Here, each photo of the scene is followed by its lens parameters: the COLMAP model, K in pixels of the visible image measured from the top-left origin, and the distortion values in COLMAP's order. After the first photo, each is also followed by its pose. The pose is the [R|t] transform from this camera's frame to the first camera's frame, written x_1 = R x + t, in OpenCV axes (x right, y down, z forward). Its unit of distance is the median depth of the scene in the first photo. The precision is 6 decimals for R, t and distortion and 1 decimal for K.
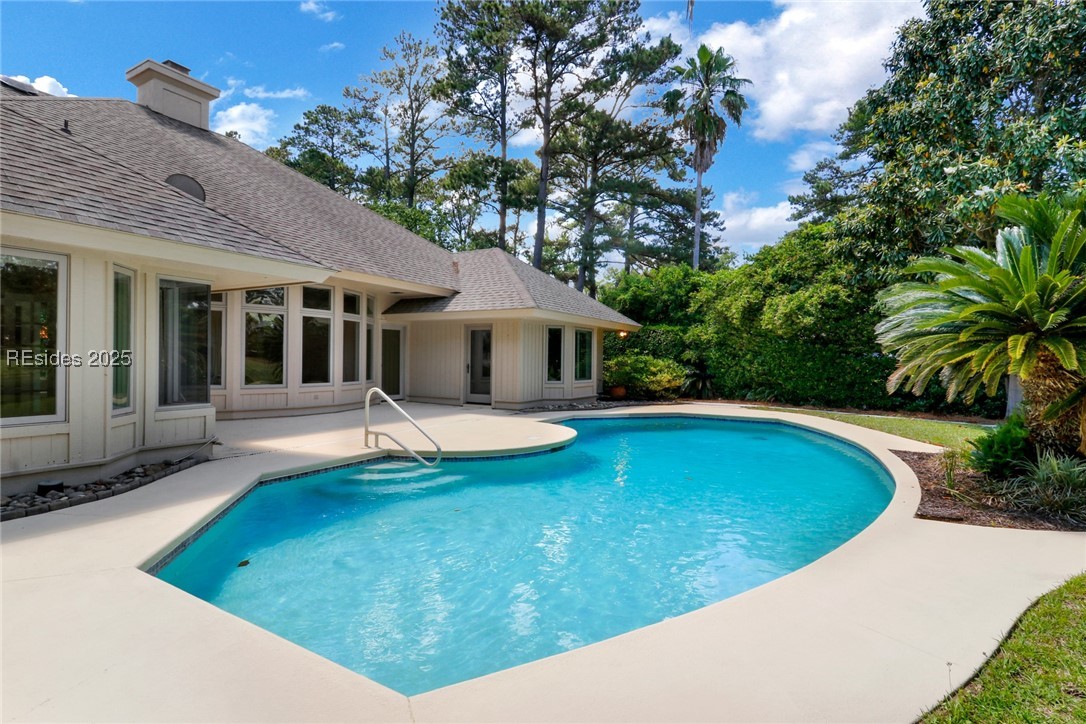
lens RADIAL K [[522.9, 0, 543.4], [0, 522.9, 359.4], [0, 0, 1]] dist [0.019860, -0.011937]
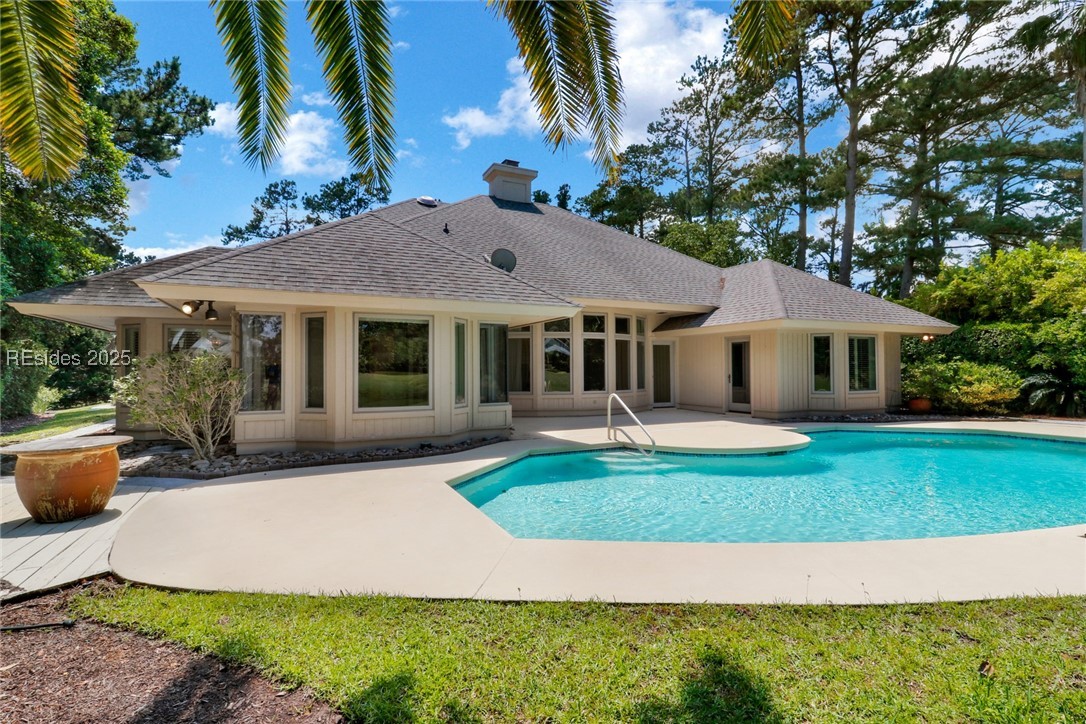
lens RADIAL K [[522.9, 0, 545.3], [0, 522.9, 363.9], [0, 0, 1]] dist [0.019860, -0.011937]
pose [[0.827250, -0.021868, -0.561408, 0.126404], [0.015140, 0.999747, -0.016633, -0.000282], [0.561629, 0.005260, 0.827372, -0.078057]]
